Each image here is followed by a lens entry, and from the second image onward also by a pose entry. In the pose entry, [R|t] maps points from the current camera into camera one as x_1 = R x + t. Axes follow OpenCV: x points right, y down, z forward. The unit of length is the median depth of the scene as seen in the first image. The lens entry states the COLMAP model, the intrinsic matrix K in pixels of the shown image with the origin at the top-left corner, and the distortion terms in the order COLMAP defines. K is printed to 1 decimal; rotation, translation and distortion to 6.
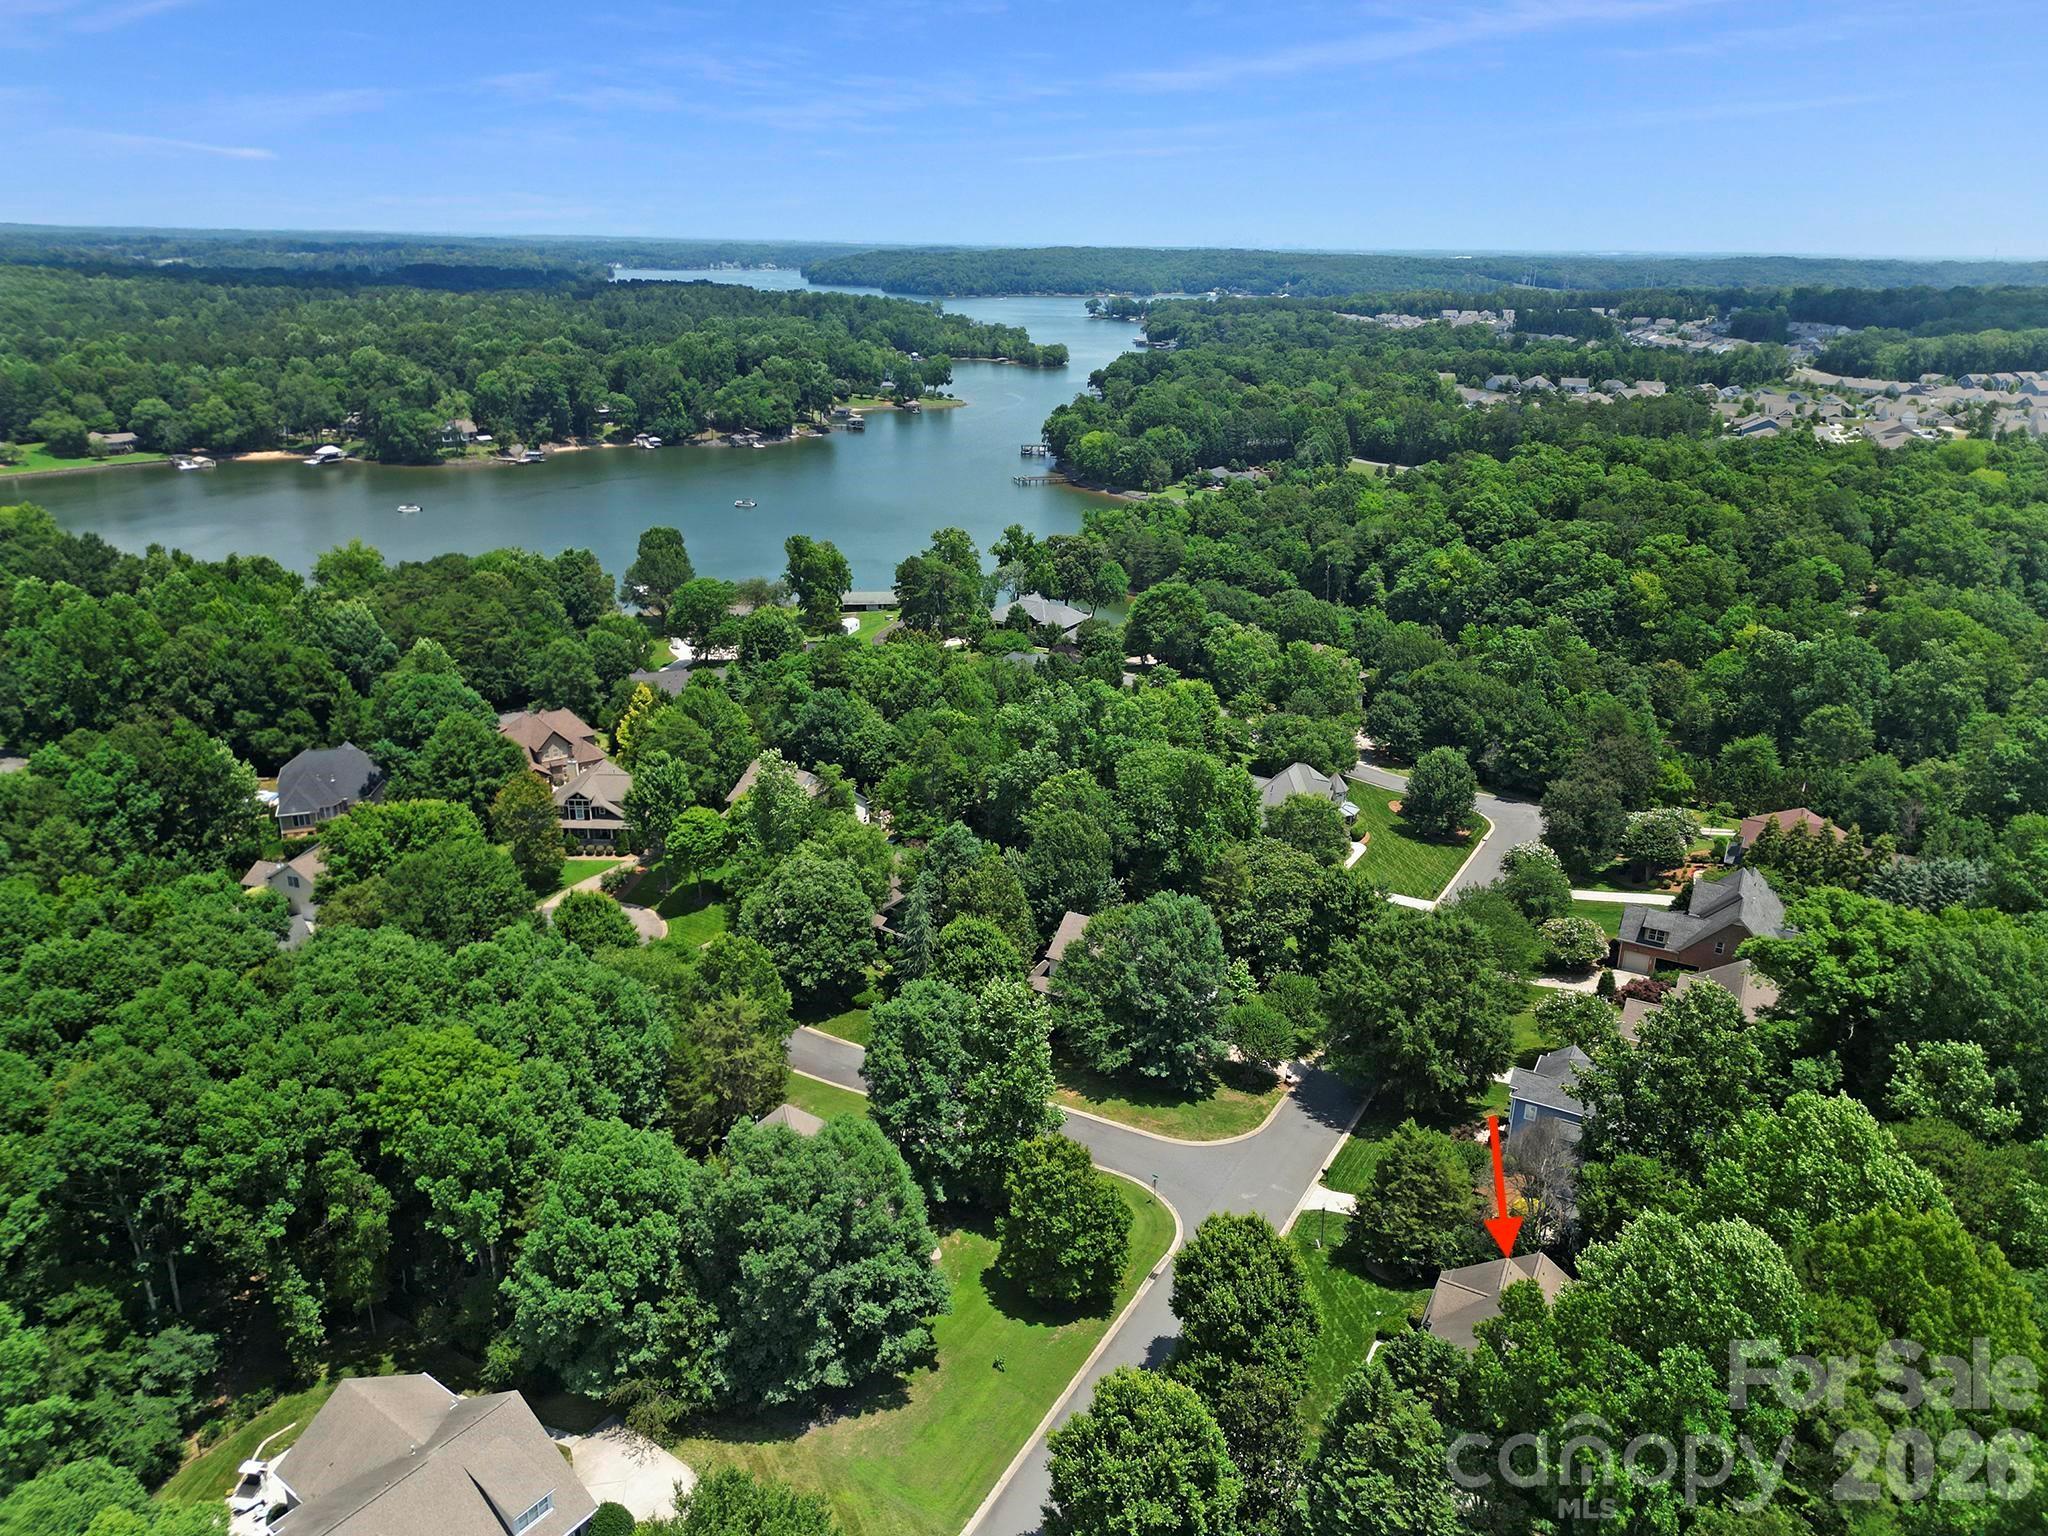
lens RADIAL K [[1447.7, 0, 1024.0], [0, 1447.7, 768.0], [0, 0, 1]] dist [0.074115, -0.067423]
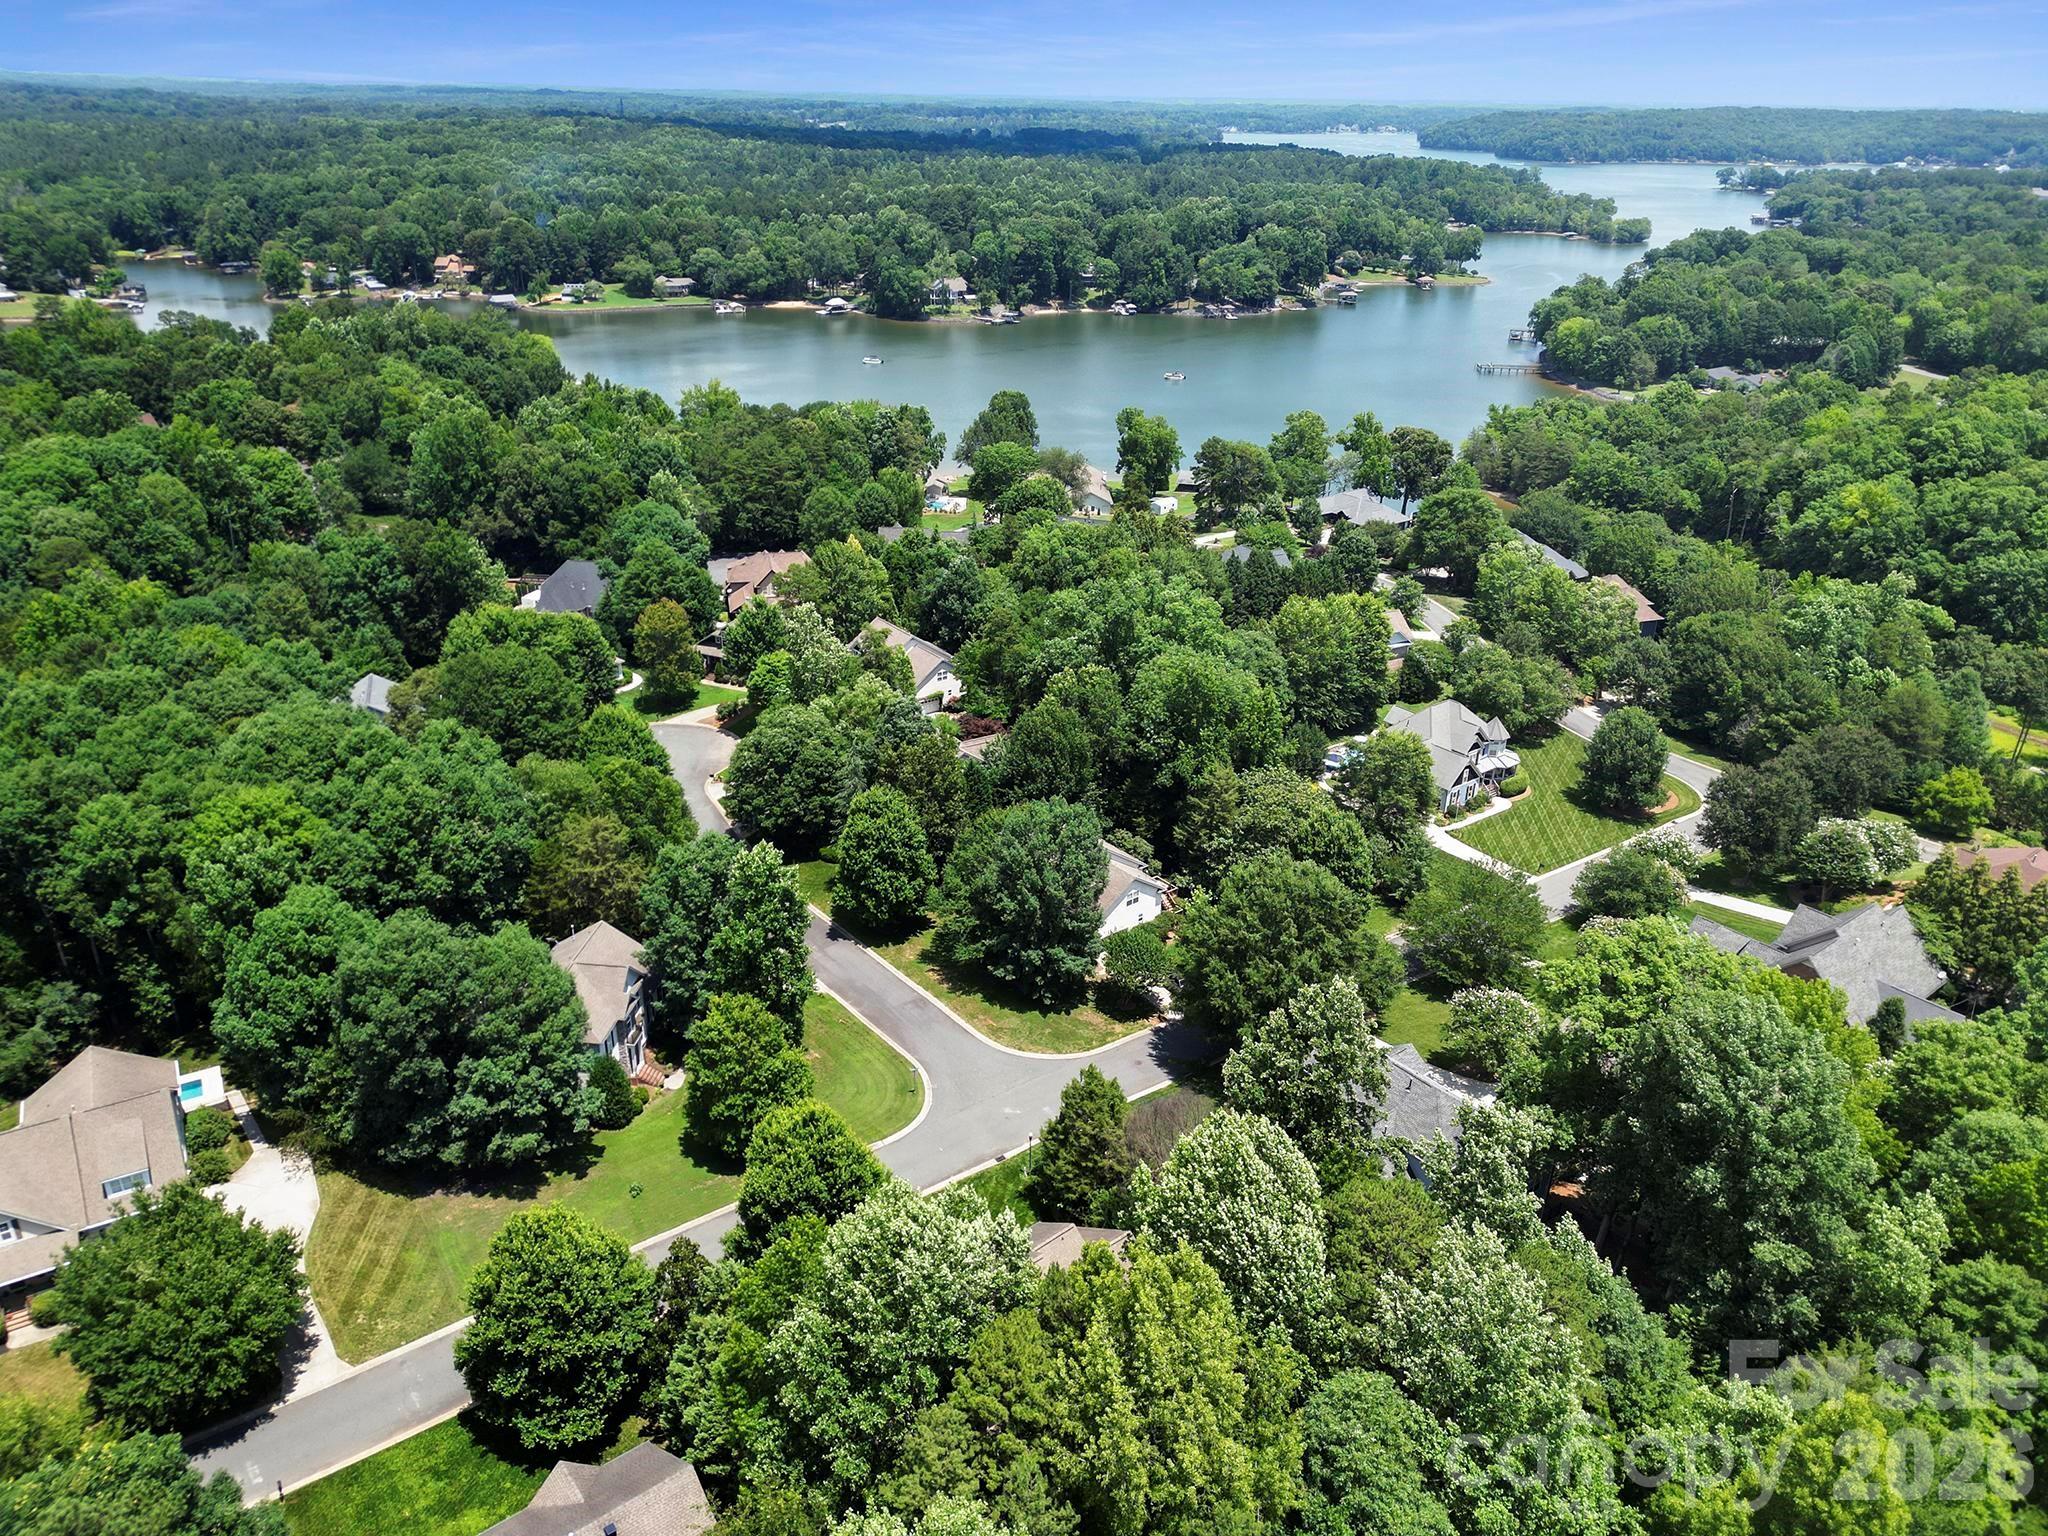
lens RADIAL K [[1441.4, 0, 1024.0], [0, 1441.4, 768.0], [0, 0, 1]] dist [0.069861, -0.074220]
pose [[0.918597, 0.166433, -0.358439, 0.102198], [-0.136538, 0.984801, 0.107355, -0.008256], [0.370859, -0.049676, 0.927360, 0.025171]]
